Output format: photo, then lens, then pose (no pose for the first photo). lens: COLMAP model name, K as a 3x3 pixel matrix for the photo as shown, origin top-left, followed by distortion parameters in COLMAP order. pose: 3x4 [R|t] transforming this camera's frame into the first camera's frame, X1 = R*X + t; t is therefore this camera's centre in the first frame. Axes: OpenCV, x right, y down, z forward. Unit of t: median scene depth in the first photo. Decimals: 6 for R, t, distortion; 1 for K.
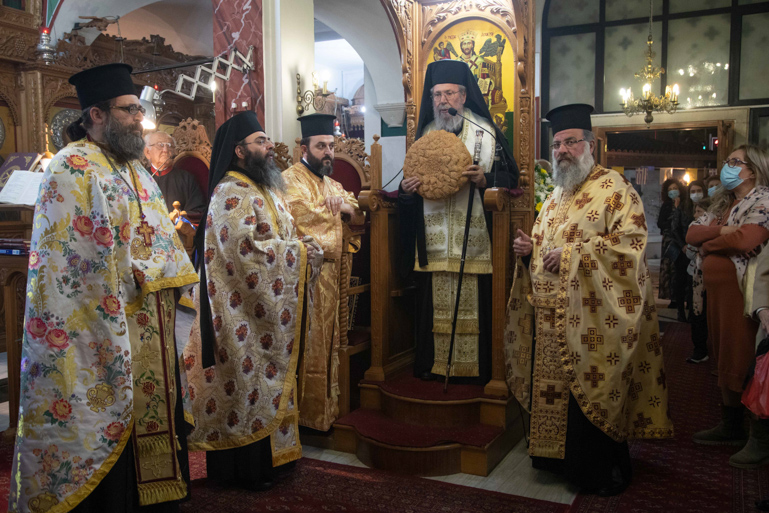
lens RADIAL K [[723.2, 0, 384.5], [0, 723.2, 256.5], [0, 0, 1]] dist [-0.002836, 0.021737]
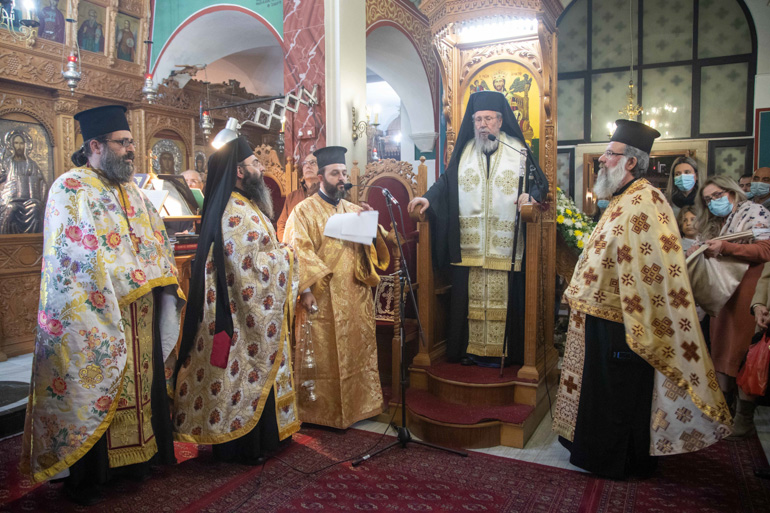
lens RADIAL K [[569.9, 0, 385.0], [0, 569.9, 256.5], [0, 0, 1]] dist [-0.107794, 0.060394]
pose [[0.999739, 0.003224, -0.022633, -0.046793], [-0.003235, 0.999995, -0.000481, -0.004846], [0.022632, 0.000555, 0.999744, 0.064756]]
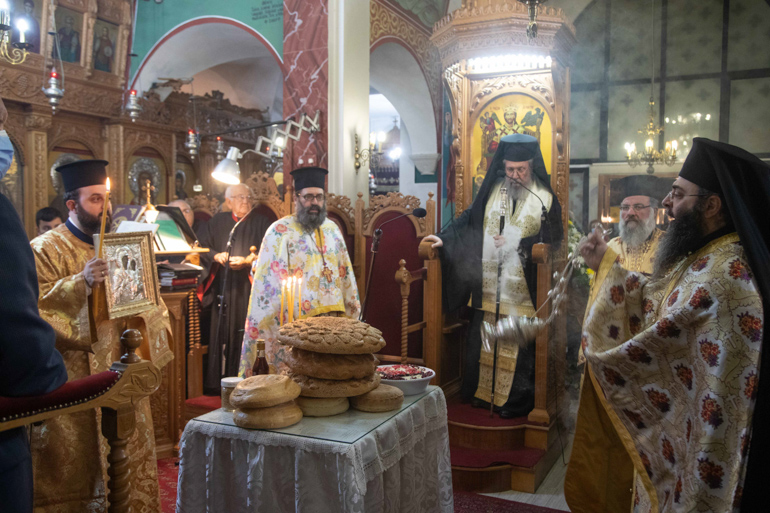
lens RADIAL K [[677.5, 0, 385.0], [0, 677.5, 256.5], [0, 0, 1]] dist [-0.020102, 0.001488]
pose [[0.999865, 0.014568, 0.007545, -0.082707], [-0.014344, 0.999476, -0.029015, -0.030212], [-0.007964, 0.028903, 0.999551, -0.067167]]
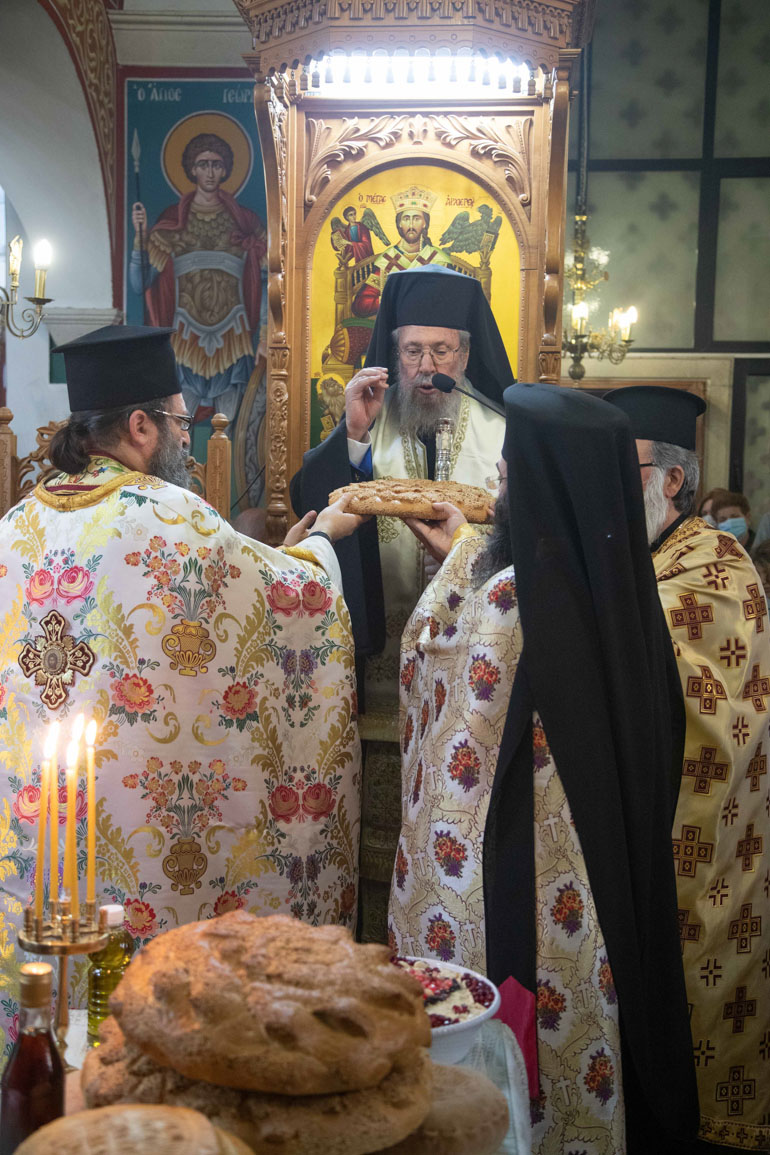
lens RADIAL K [[1481.0, 0, 385.0], [0, 1481.0, 577.5], [0, 0, 1]] dist [0.143005, 0.006014]
pose [[0.925985, 0.000684, 0.377561, -0.226072], [0.002501, 0.999965, -0.007945, -0.060518], [-0.377553, 0.008301, 0.925951, 0.145051]]
